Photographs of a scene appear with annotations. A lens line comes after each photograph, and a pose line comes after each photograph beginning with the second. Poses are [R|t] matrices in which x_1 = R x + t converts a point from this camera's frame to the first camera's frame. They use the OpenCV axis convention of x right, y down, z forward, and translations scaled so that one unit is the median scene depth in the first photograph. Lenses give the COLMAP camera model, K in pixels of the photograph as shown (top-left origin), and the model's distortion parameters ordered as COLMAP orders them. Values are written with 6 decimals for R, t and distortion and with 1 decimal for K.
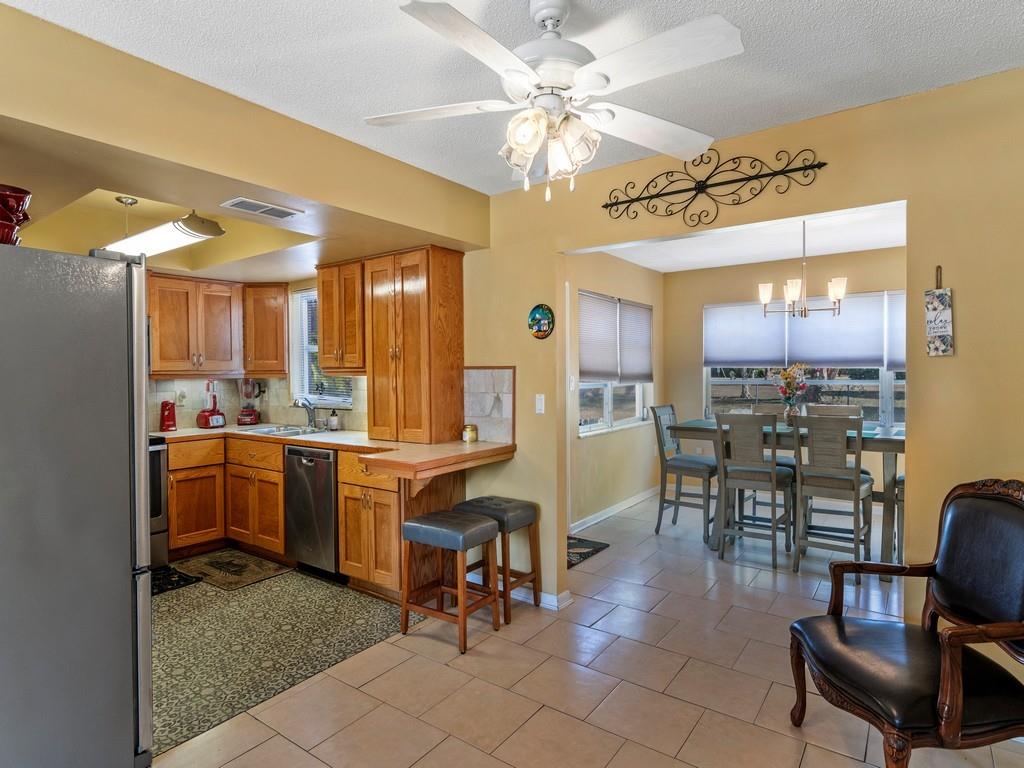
lens RADIAL K [[563.8, 0, 511.1], [0, 563.8, 375.9], [0, 0, 1]] dist [-0.003361, -0.000143]
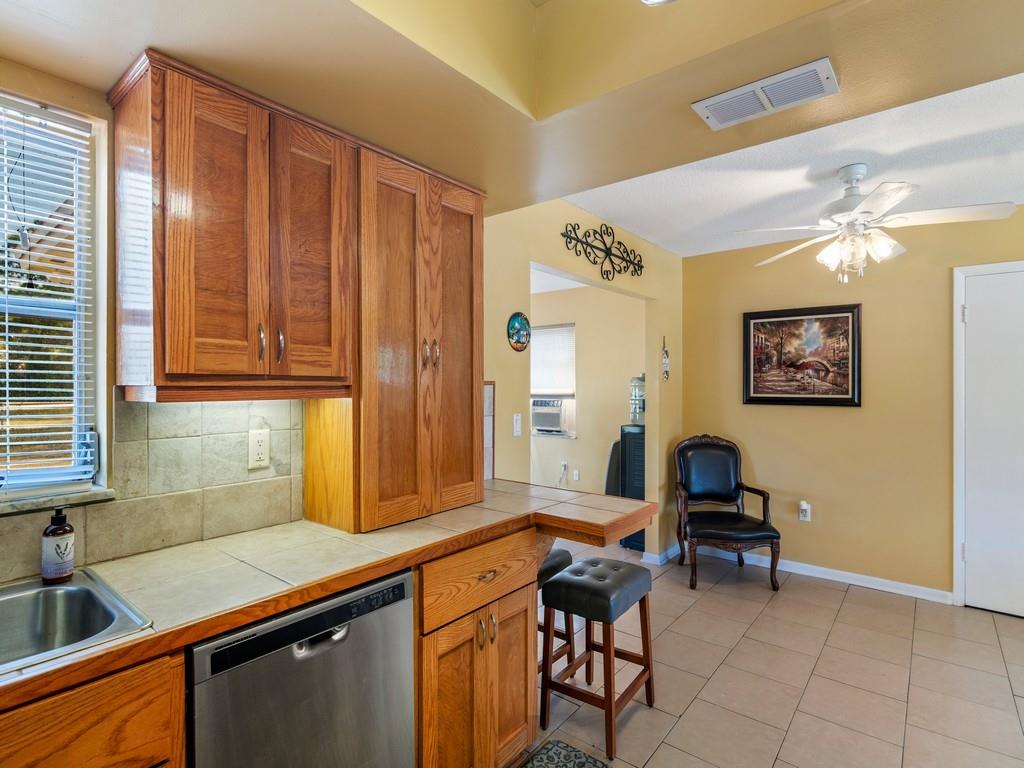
lens RADIAL K [[499.8, 0, 512.0], [0, 499.8, 384.0], [0, 0, 1]] dist [-0.000058, 0.000161]
pose [[0.075481, 0.009605, 0.997101, -0.610962], [0.010252, 0.999893, -0.010408, -0.004633], [-0.997095, 0.011008, 0.075375, 0.791472]]
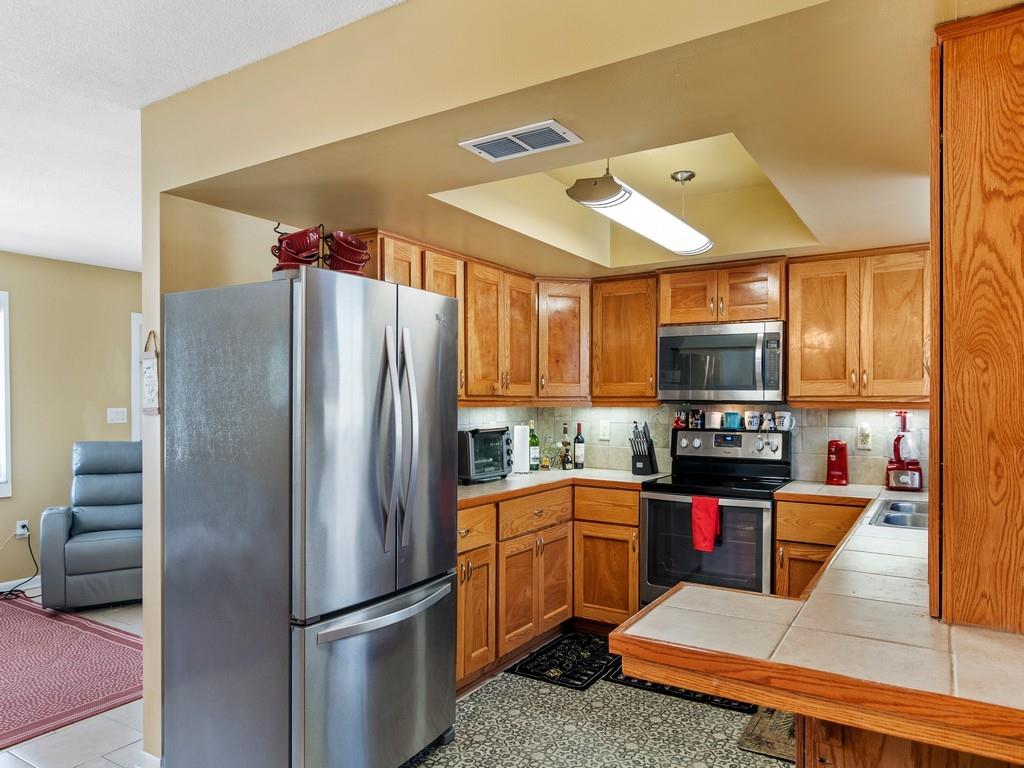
lens RADIAL K [[688.7, 0, 510.7], [0, 688.7, 404.6], [0, 0, 1]] dist [0.004179, -0.001405]
pose [[0.066642, 0.017111, -0.997630, 0.218339], [-0.009933, 0.999815, 0.016485, -0.010020], [0.997728, 0.008811, 0.066800, 0.616048]]
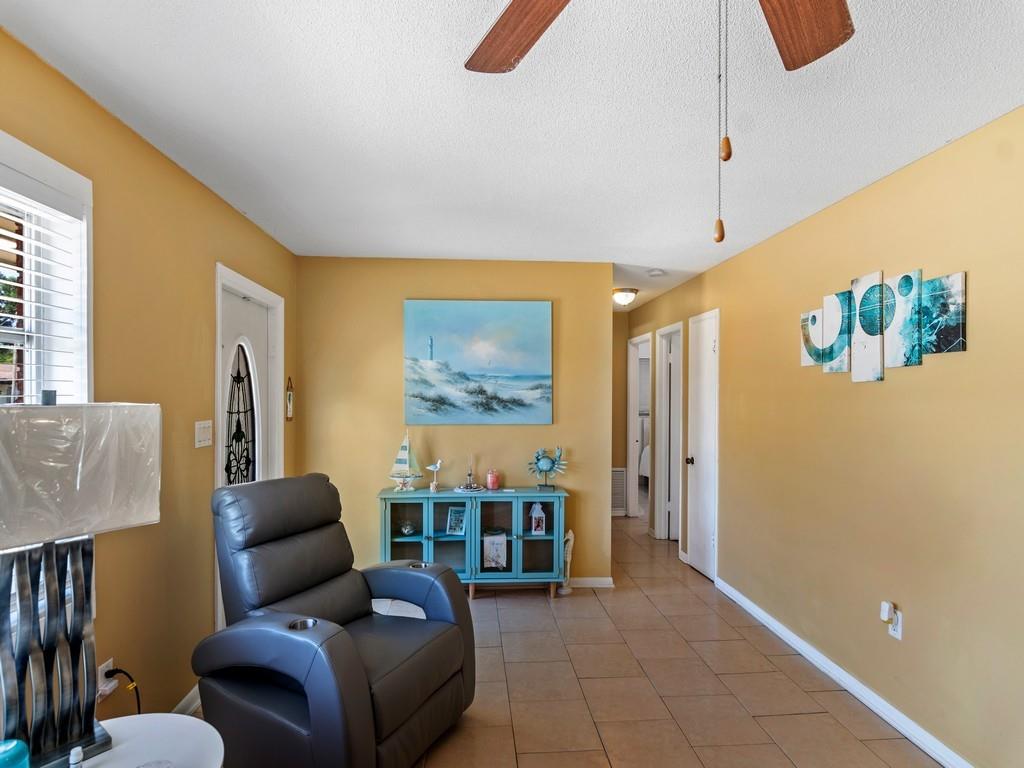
lens RADIAL K [[533.3, 0, 514.2], [0, 533.3, 388.2], [0, 0, 1]] dist [-0.005649, 0.000099]
pose [[0.648854, 0.006465, -0.760886, -0.511746], [-0.018028, 0.999814, -0.006878, -0.013938], [0.760699, 0.018180, 0.648850, -0.229981]]
